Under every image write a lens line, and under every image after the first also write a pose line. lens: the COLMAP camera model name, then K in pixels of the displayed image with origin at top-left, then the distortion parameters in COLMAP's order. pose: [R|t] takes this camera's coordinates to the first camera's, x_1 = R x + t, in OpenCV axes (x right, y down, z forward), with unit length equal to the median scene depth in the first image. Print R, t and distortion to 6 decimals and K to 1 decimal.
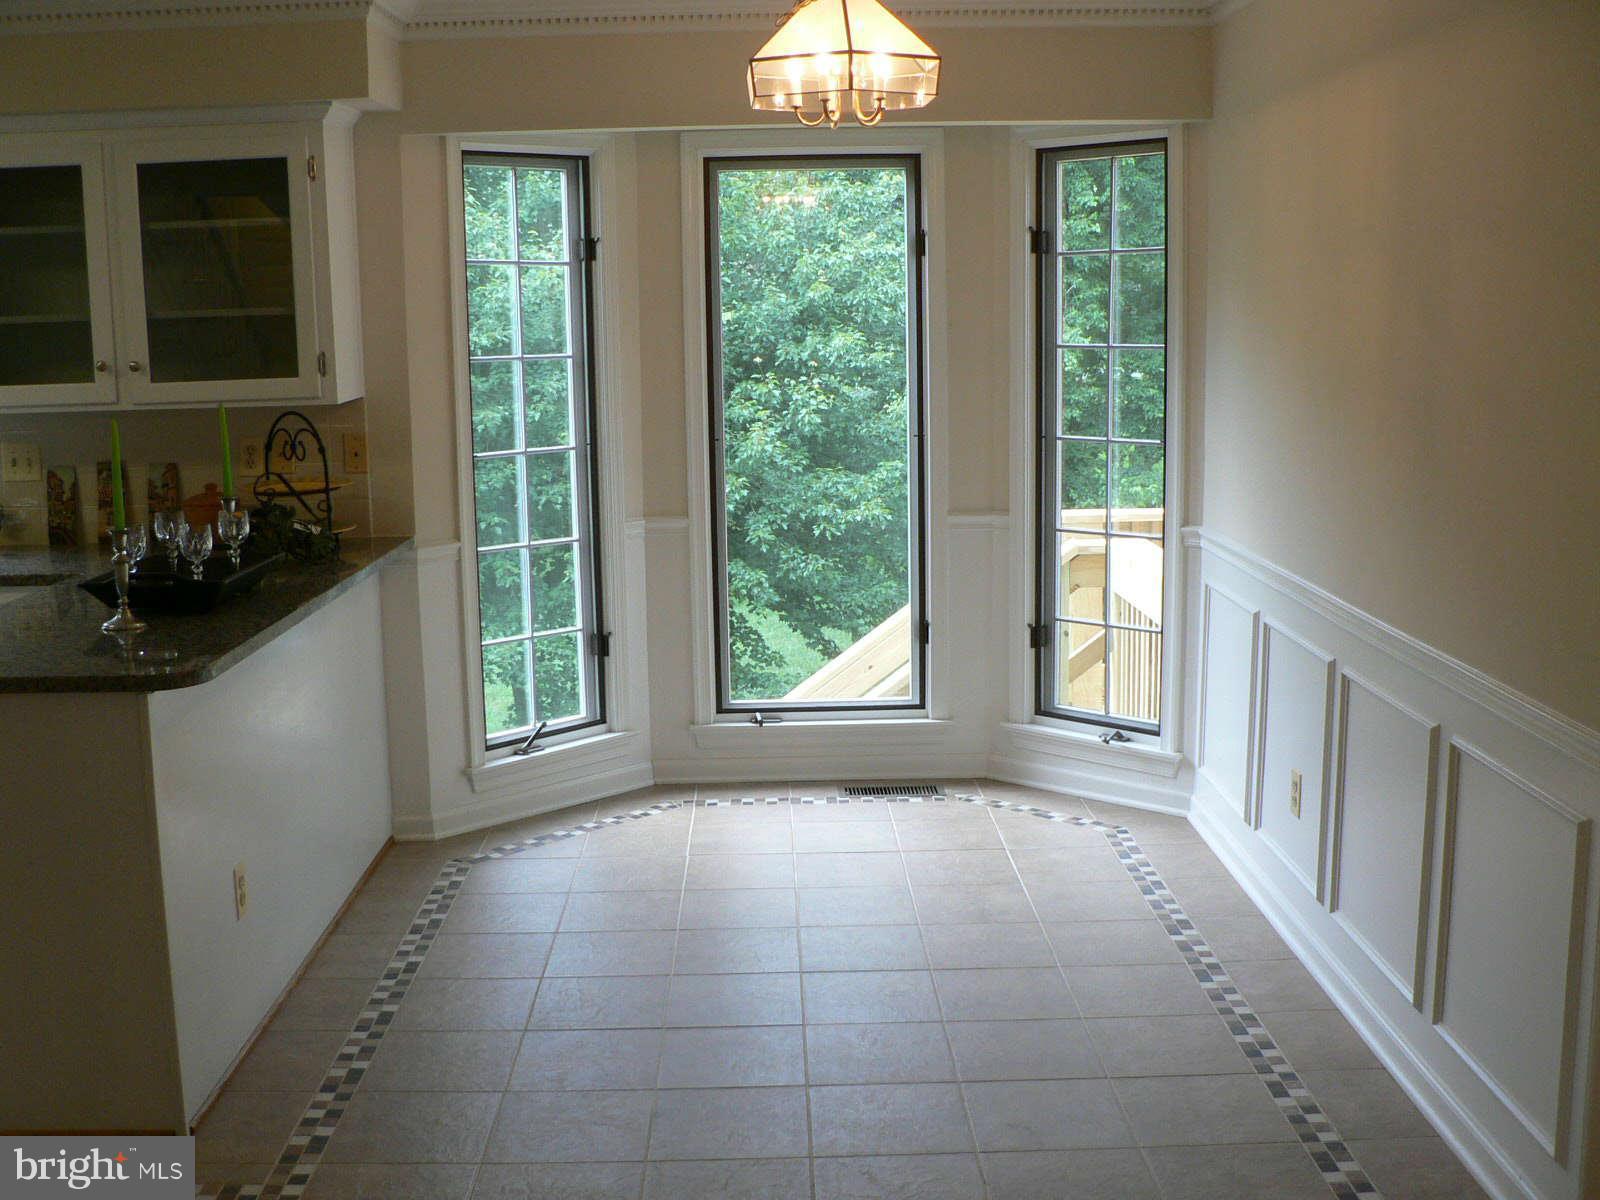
lens RADIAL K [[1726.5, 0, 800.0], [0, 1726.5, 600.0], [0, 0, 1]] dist [-0.188419, 0.203231]
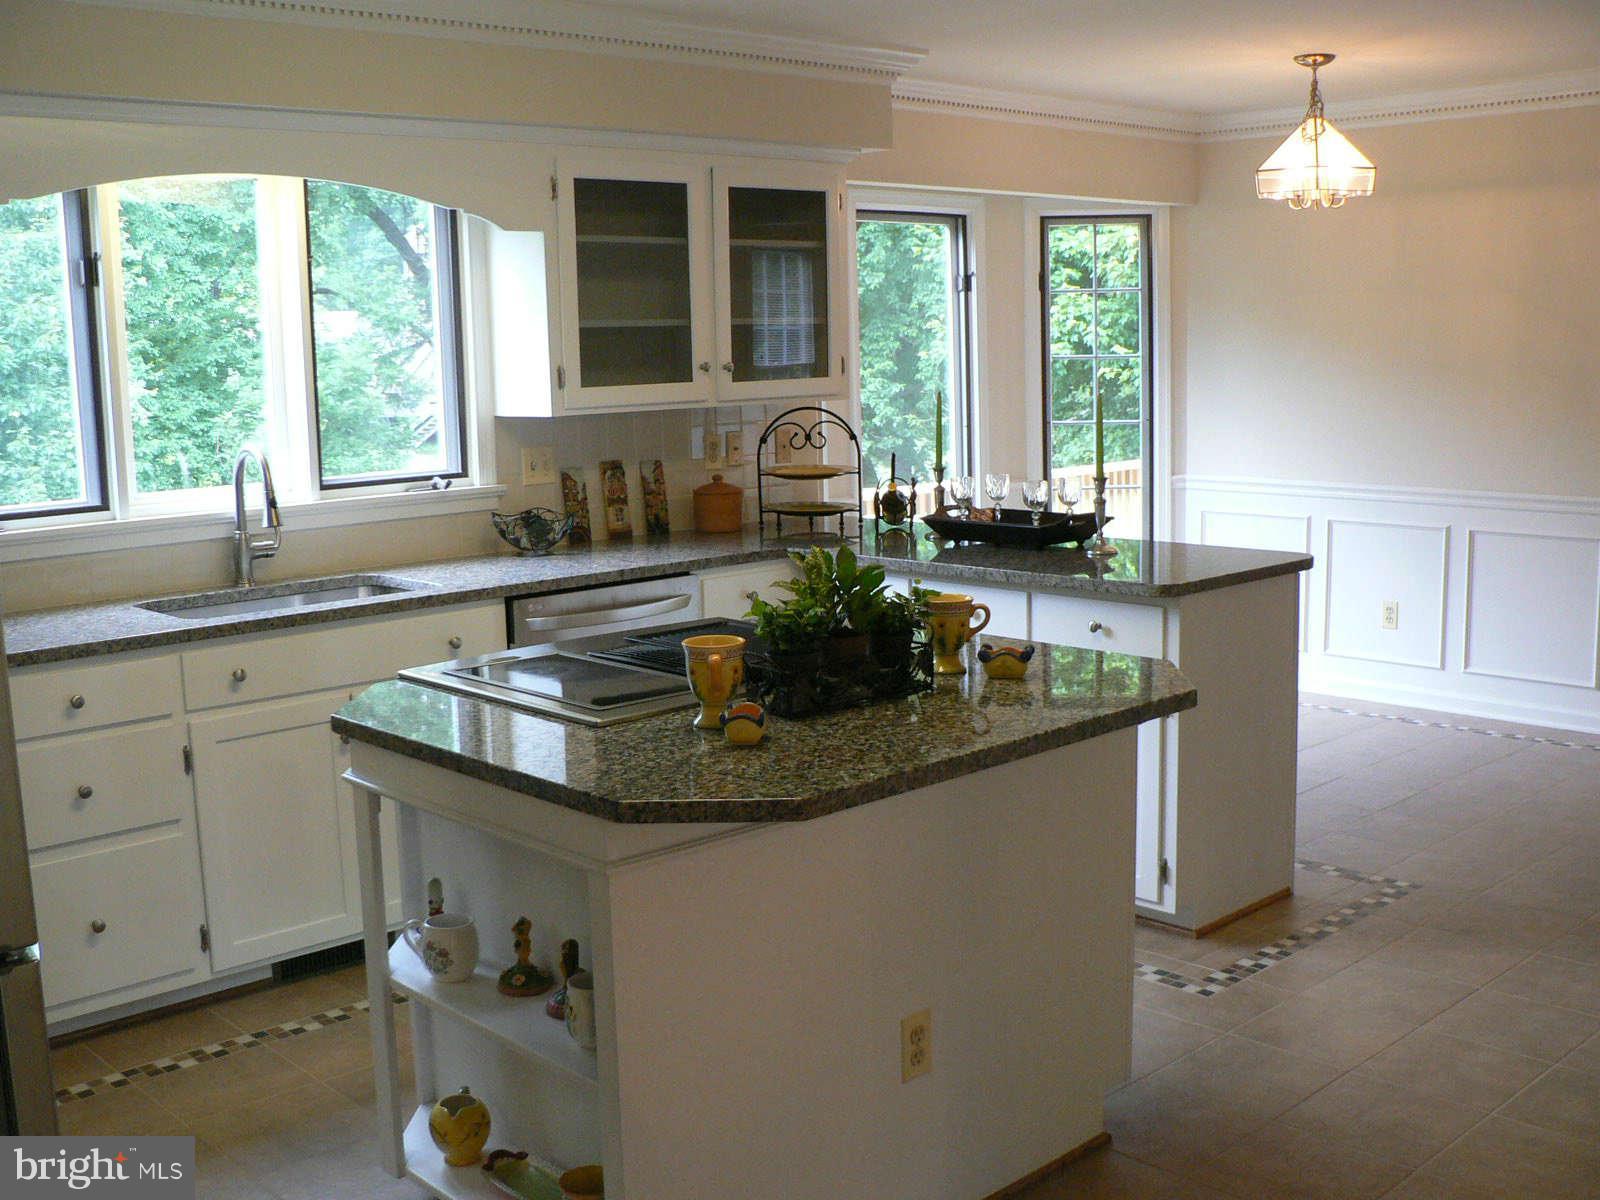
lens RADIAL K [[1684.7, 0, 870.3], [0, 1684.7, 579.5], [0, 0, 1]] dist [-0.090068, 0.000361]
pose [[0.725122, -0.095674, 0.681941, -1.096802], [0.124161, 0.992236, 0.007185, 0.004477], [-0.677334, 0.079460, 0.731371, 0.130507]]
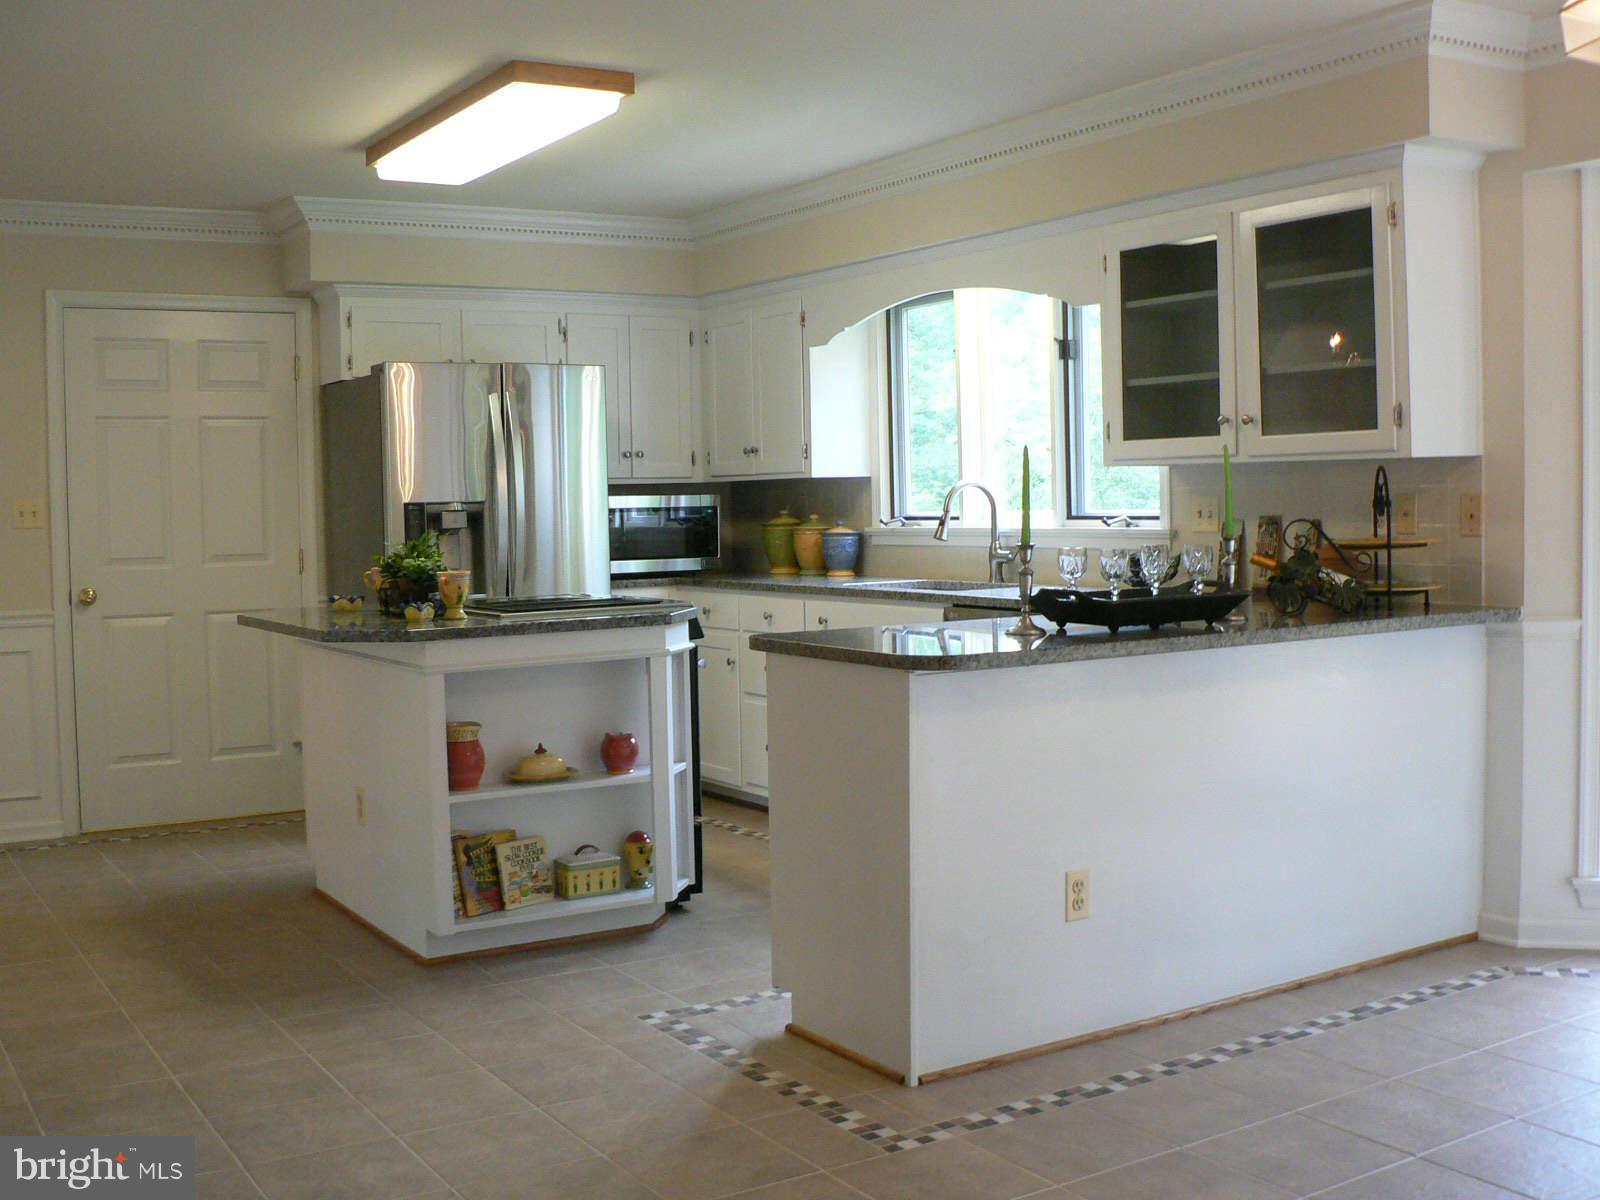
lens RADIAL K [[1726.5, 0, 800.0], [0, 1726.5, 600.0], [0, 0, 1]] dist [-0.188419, 0.203231]
pose [[0.516932, 0.058005, -0.854059, 0.371457], [-0.129287, 0.991547, -0.010910, 0.019862], [0.846207, 0.116059, 0.520062, 0.224392]]
